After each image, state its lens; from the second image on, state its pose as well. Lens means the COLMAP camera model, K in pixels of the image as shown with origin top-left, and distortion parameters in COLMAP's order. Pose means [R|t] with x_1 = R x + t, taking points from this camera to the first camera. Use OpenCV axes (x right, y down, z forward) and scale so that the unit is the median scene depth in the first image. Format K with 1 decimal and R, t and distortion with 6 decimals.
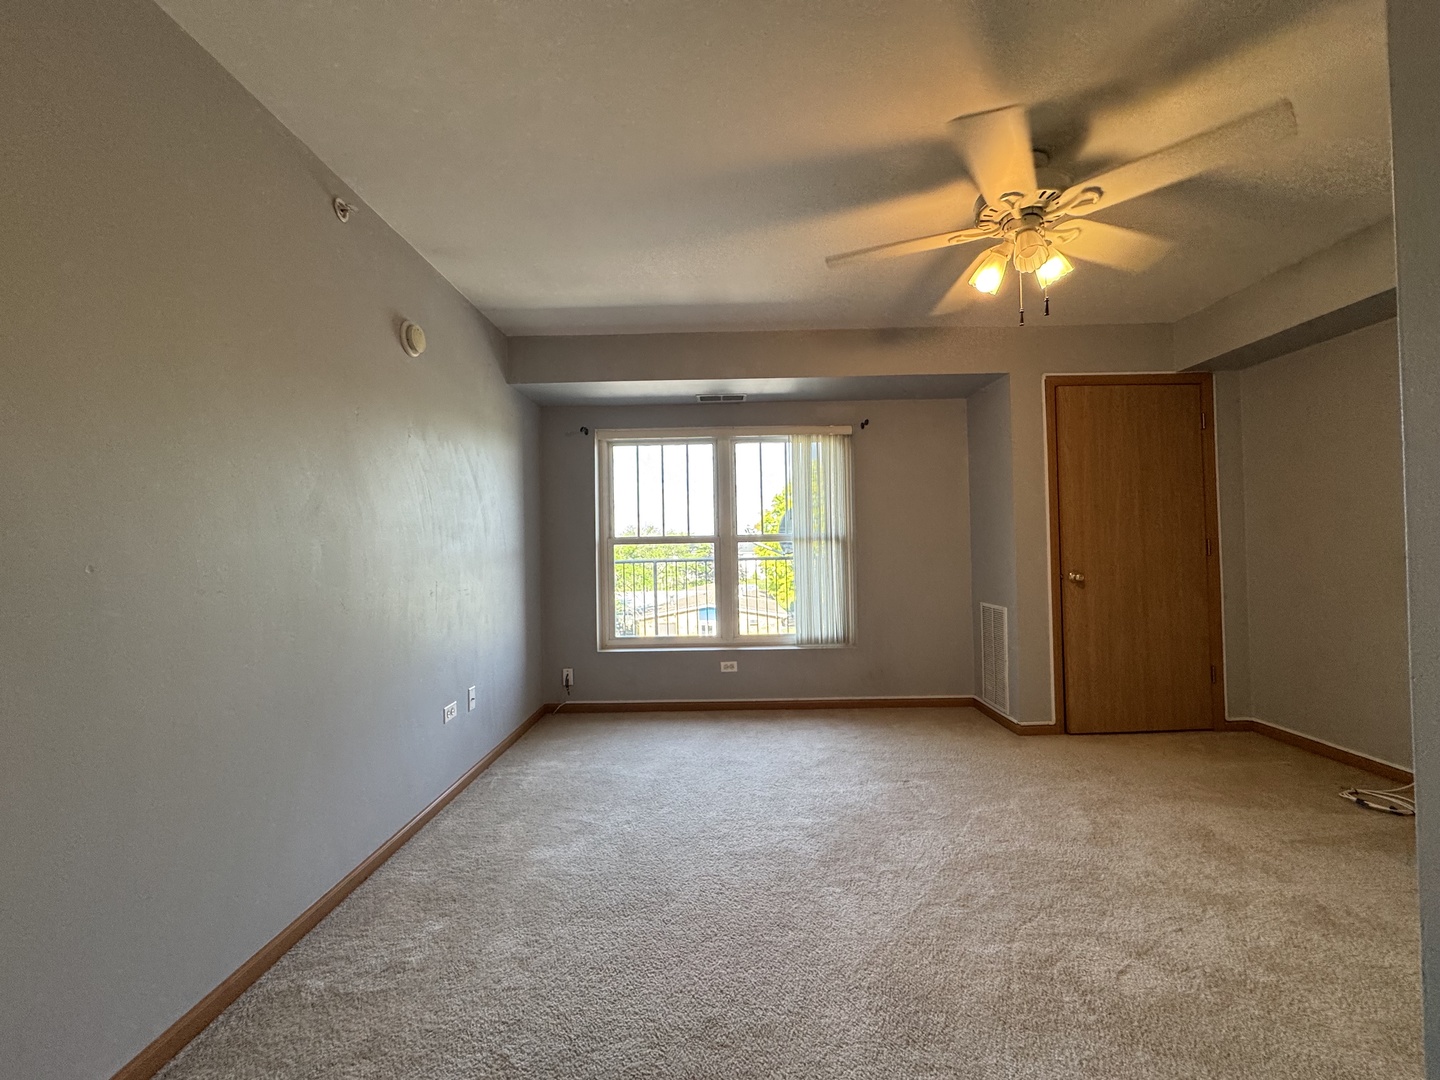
lens RADIAL K [[573.7, 0, 720.0], [0, 573.7, 540.0], [0, 0, 1]] dist [-0.005506, 0.000591]
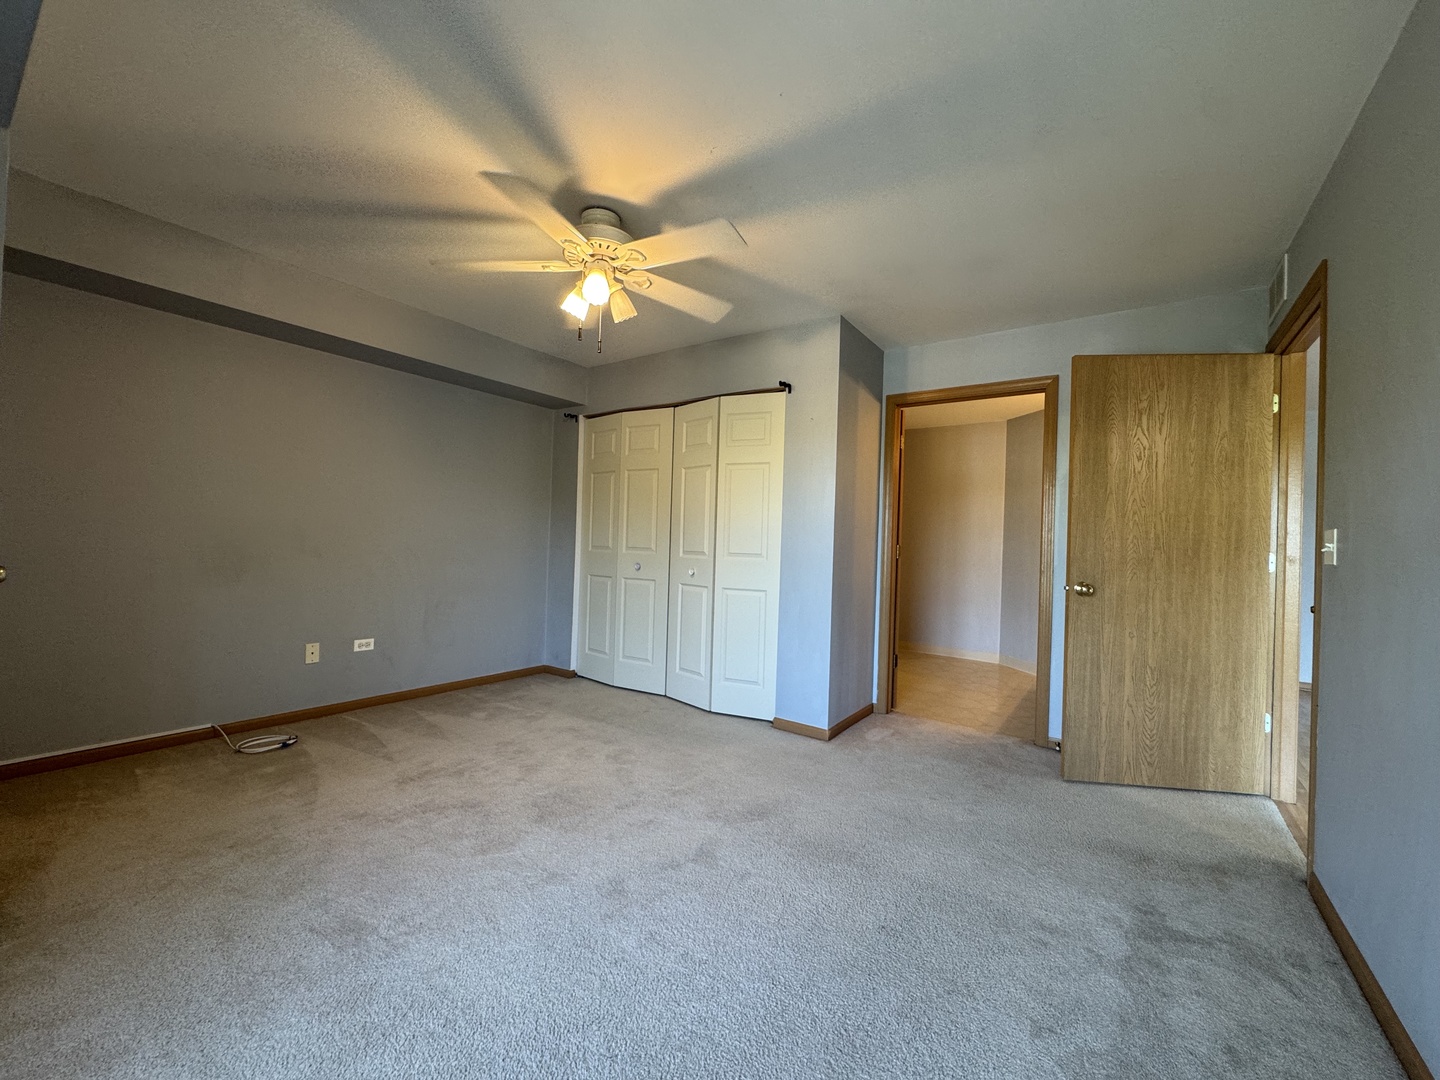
lens RADIAL K [[573.7, 0, 720.0], [0, 573.7, 540.0], [0, 0, 1]] dist [-0.005506, 0.000591]
pose [[-0.820111, -0.008762, 0.572137, -0.210518], [-0.028699, 0.999254, -0.025834, 0.026722], [-0.571484, -0.037606, -0.819751, 1.032088]]
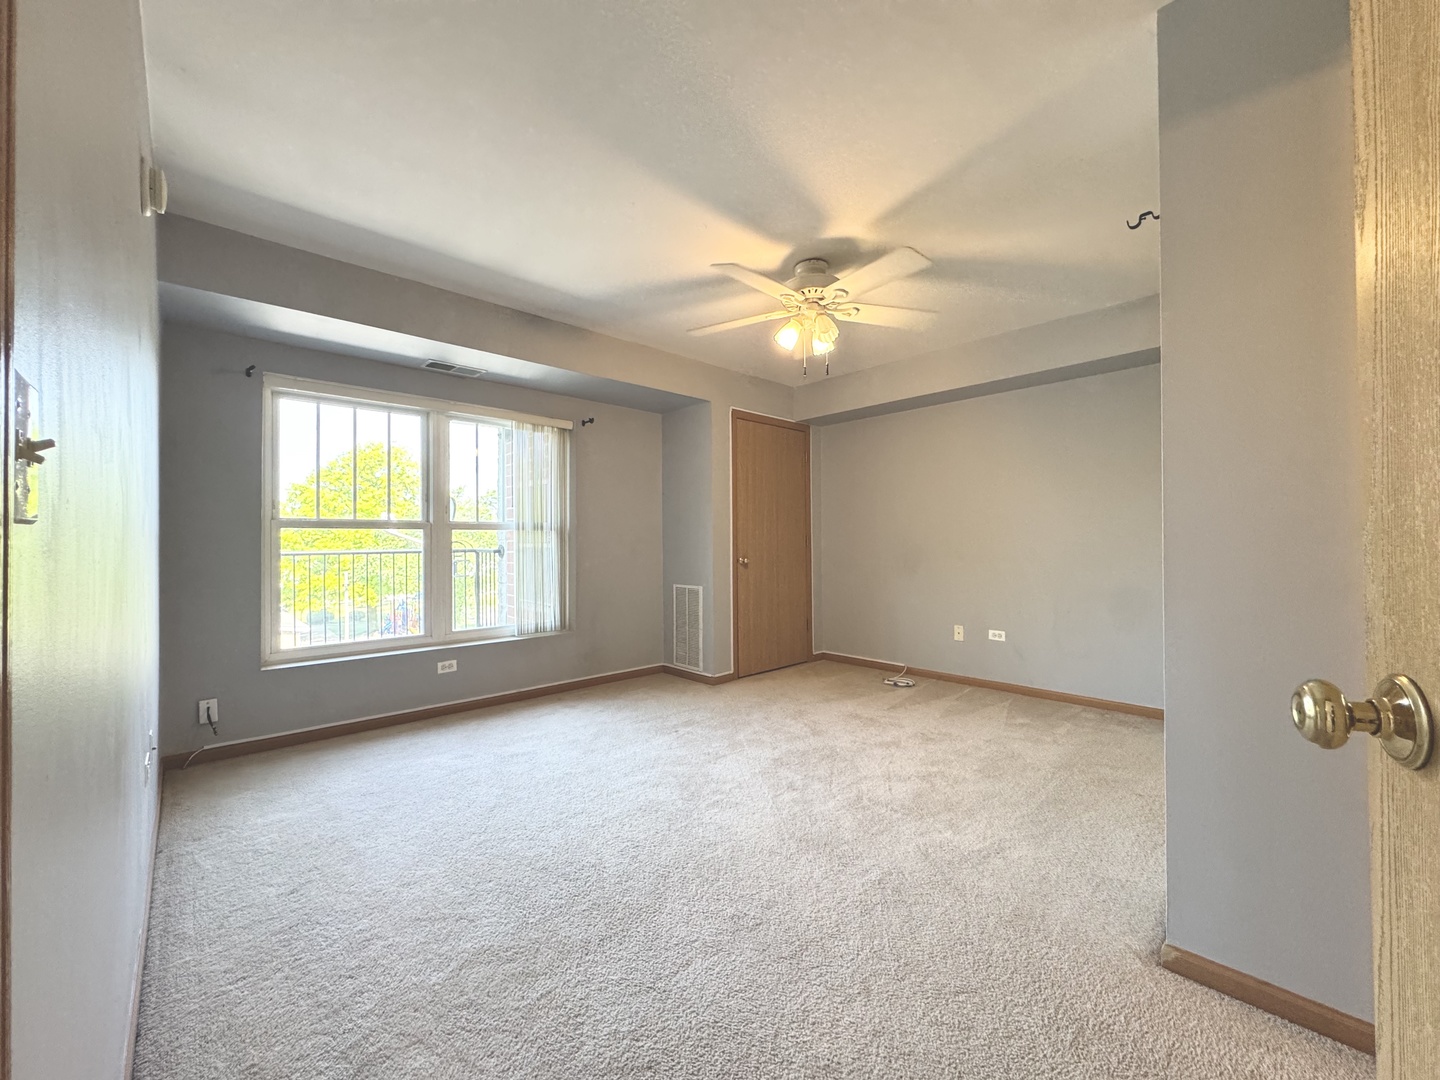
lens RADIAL K [[571.0, 0, 720.0], [0, 571.0, 540.0], [0, 0, 1]] dist [-0.006097, 0.001283]
pose [[0.727285, 0.016337, 0.686141, -0.341960], [-0.015326, 0.999854, -0.007561, 0.025787], [-0.686164, -0.005017, 0.727429, 0.063896]]
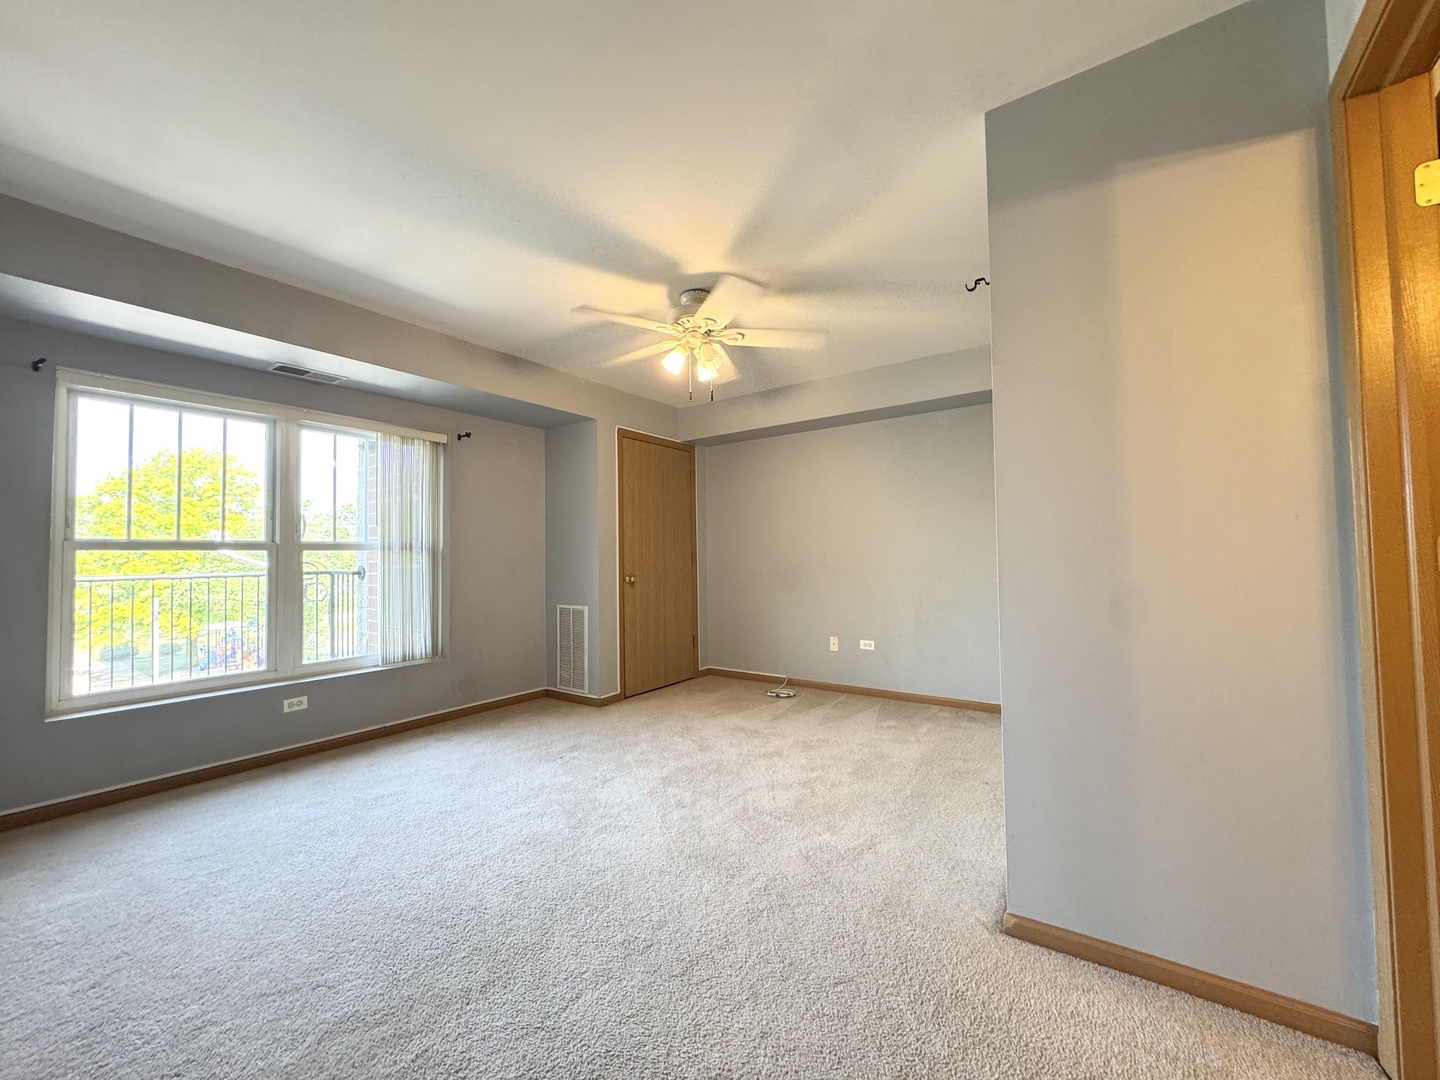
lens RADIAL K [[571.0, 0, 720.0], [0, 571.0, 540.0], [0, 0, 1]] dist [-0.006097, 0.001283]
pose [[0.576358, 0.033767, 0.816500, -0.354269], [-0.005939, 0.999293, -0.037134, 0.019610], [-0.817176, 0.016554, 0.576150, 0.057039]]
